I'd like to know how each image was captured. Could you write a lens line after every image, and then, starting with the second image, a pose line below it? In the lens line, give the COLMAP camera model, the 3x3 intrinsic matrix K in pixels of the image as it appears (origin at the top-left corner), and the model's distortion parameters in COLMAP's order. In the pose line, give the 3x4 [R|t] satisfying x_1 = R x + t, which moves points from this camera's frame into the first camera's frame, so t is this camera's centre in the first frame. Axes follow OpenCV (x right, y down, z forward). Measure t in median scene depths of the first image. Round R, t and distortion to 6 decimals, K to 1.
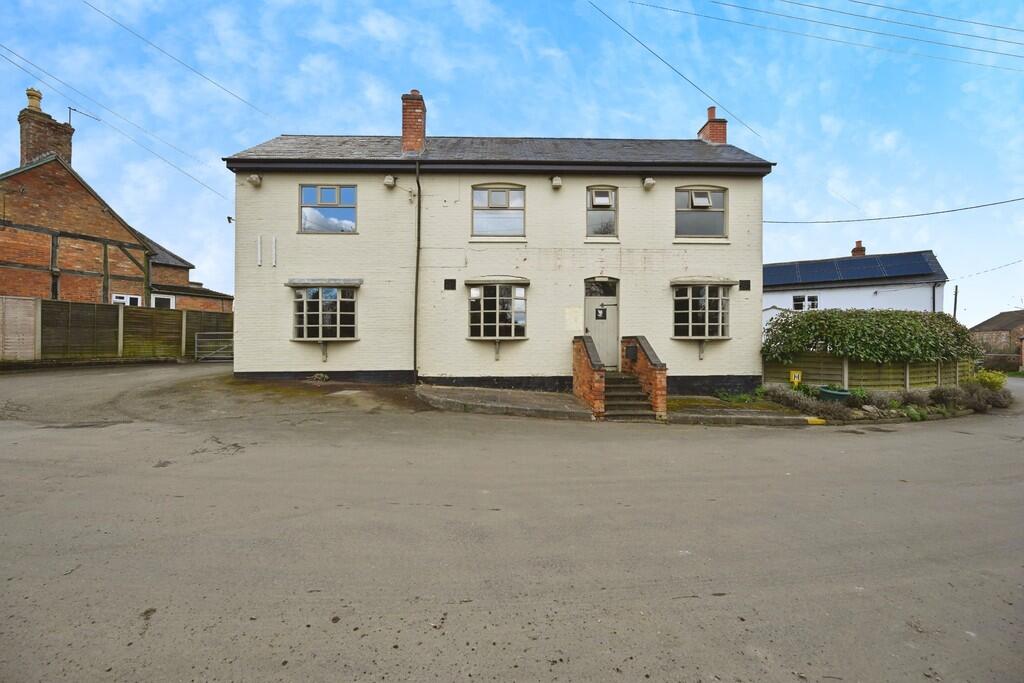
lens RADIAL K [[302.0, 0, 512.0], [0, 302.0, 308.4], [0, 0, 1]] dist [0.000282, 0.000024]
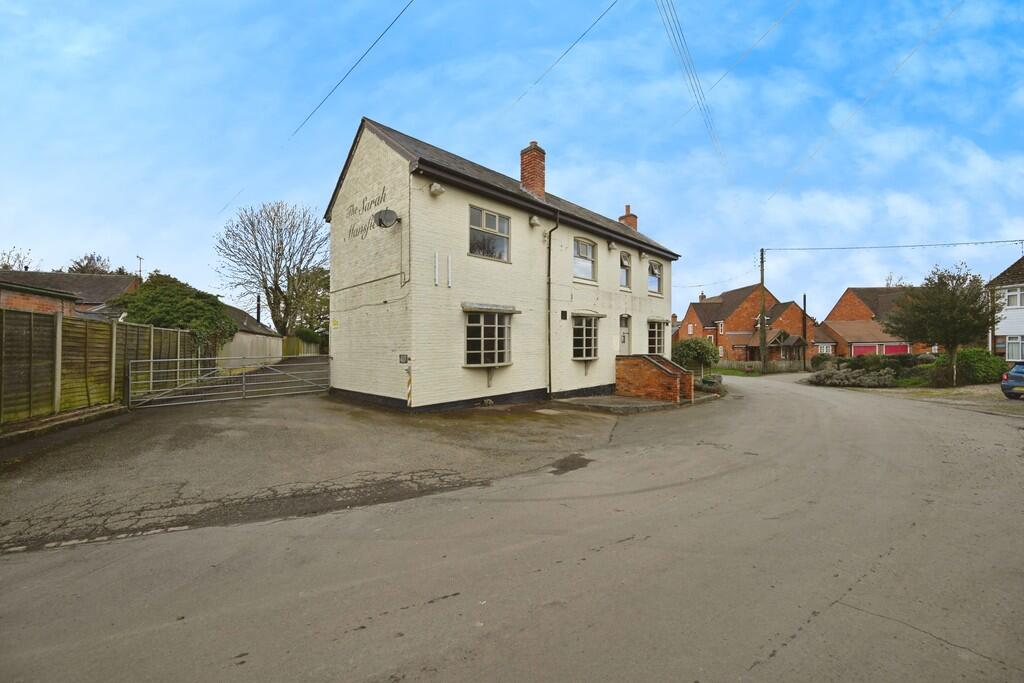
lens RADIAL K [[409.9, 0, 510.8], [0, 409.9, 333.5], [0, 0, 1]] dist [-0.000955, 0.000263]
pose [[0.705246, 0.008851, 0.708907, -1.497515], [-0.006079, 0.999961, -0.006438, 0.006337], [-0.708936, 0.000230, 0.705272, -0.012415]]
